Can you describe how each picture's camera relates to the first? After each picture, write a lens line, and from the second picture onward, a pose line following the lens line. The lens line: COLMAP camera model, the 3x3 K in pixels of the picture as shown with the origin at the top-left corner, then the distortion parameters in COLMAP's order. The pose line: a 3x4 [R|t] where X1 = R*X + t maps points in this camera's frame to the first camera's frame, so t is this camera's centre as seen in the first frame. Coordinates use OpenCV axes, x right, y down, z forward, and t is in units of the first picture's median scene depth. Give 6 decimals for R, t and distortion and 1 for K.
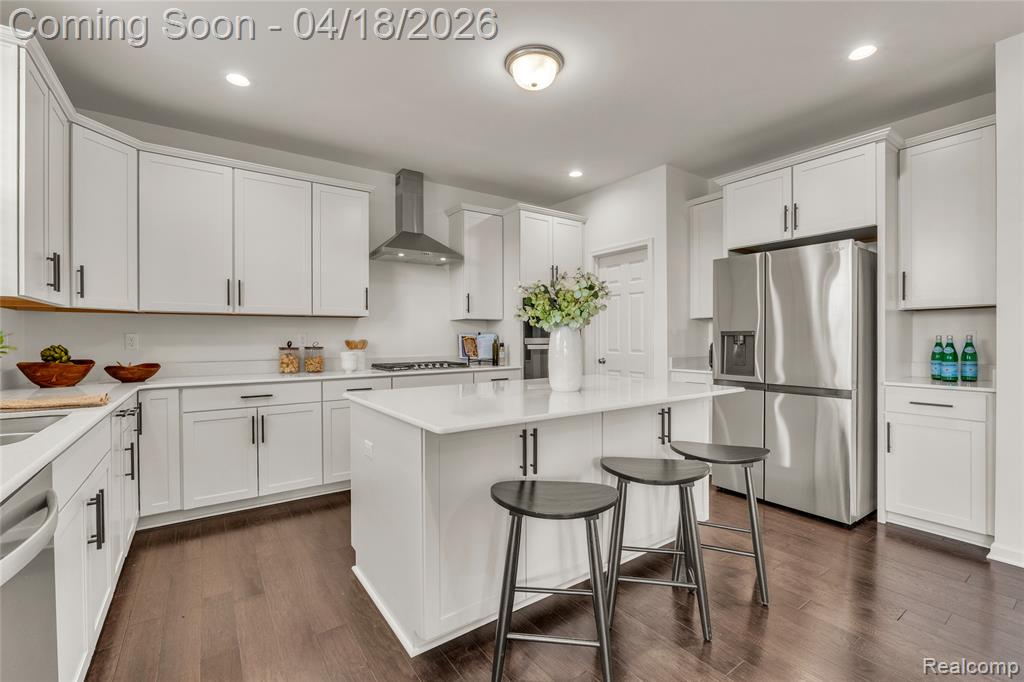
lens RADIAL K [[435.6, 0, 503.4], [0, 435.6, 346.0], [0, 0, 1]] dist [-0.001002, 0.000159]
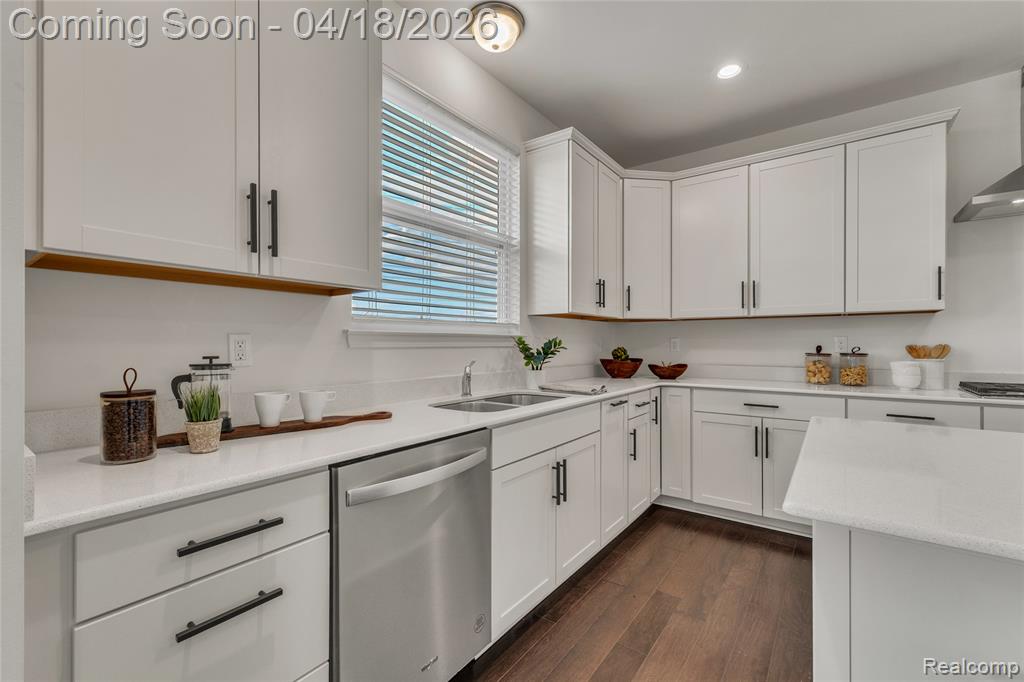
lens RADIAL K [[435.6, 0, 516.3], [0, 435.6, 342.0], [0, 0, 1]] dist [-0.001002, 0.000159]
pose [[0.327013, 0.002185, -0.945017, 0.105450], [-0.017945, 0.999831, -0.003898, -0.004245], [0.944849, 0.018234, 0.326997, 0.177594]]
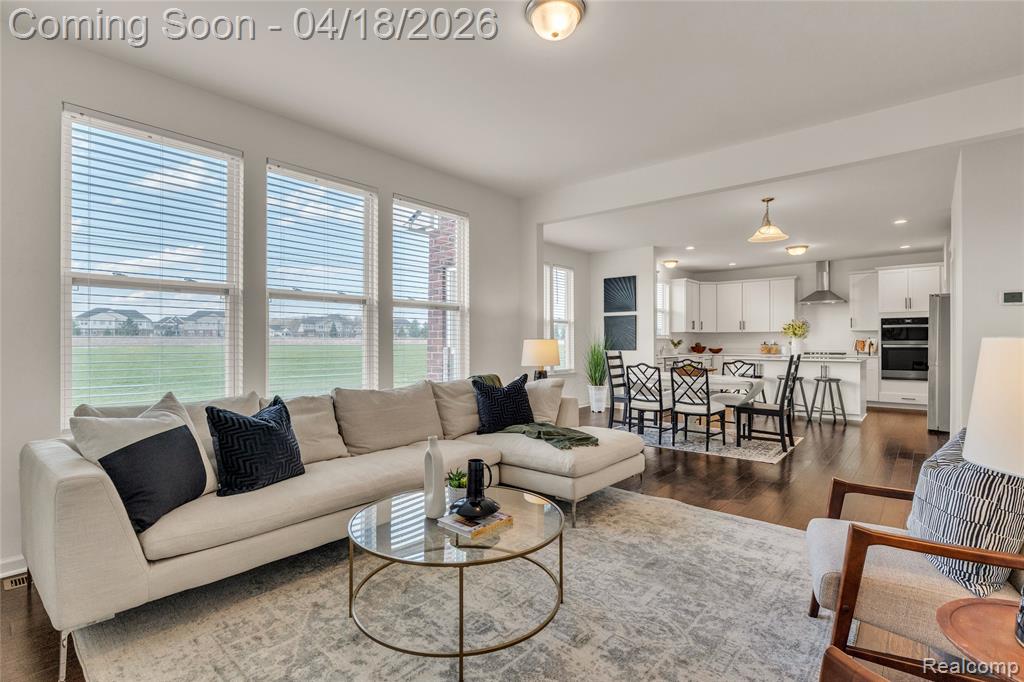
lens RADIAL K [[486.3, 0, 510.4], [0, 486.3, 341.2], [0, 0, 1]] dist [-0.010116, -0.001982]
pose [[0.250579, 0.003074, -0.968091, 1.896656], [-0.018354, 0.999830, -0.001576, 0.017309], [0.967922, 0.018164, 0.250593, -1.173928]]
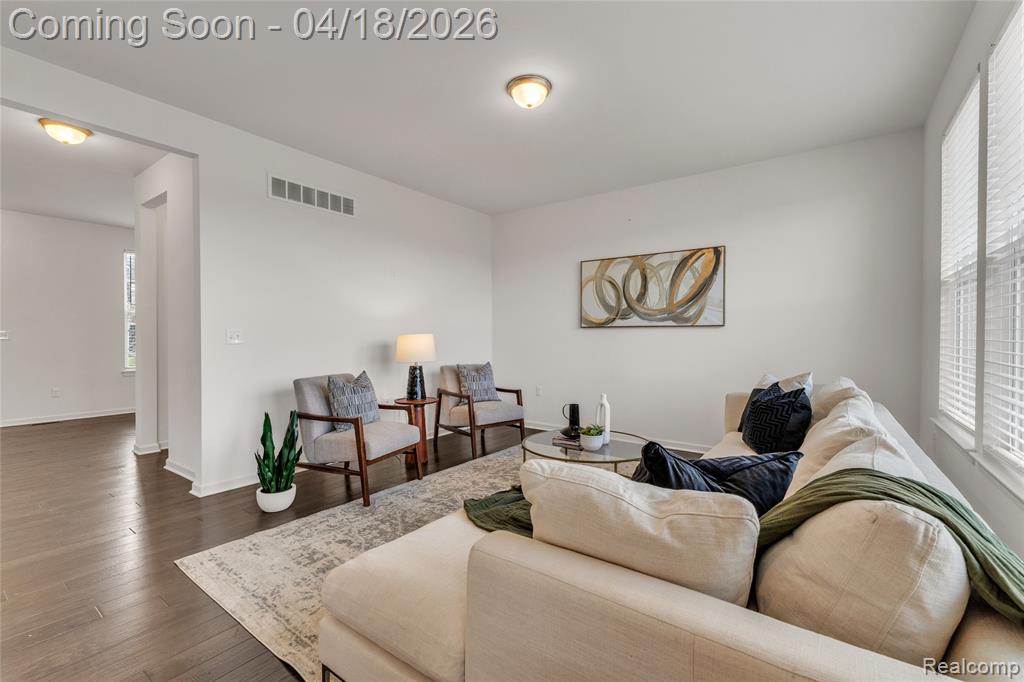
lens RADIAL K [[435.6, 0, 517.5], [0, 435.6, 344.9], [0, 0, 1]] dist [-0.001002, 0.000159]
pose [[-0.344707, -0.017662, 0.938544, 0.558101], [0.014602, 0.999601, 0.024174, 0.015994], [-0.938597, 0.022038, -0.344311, -0.663327]]
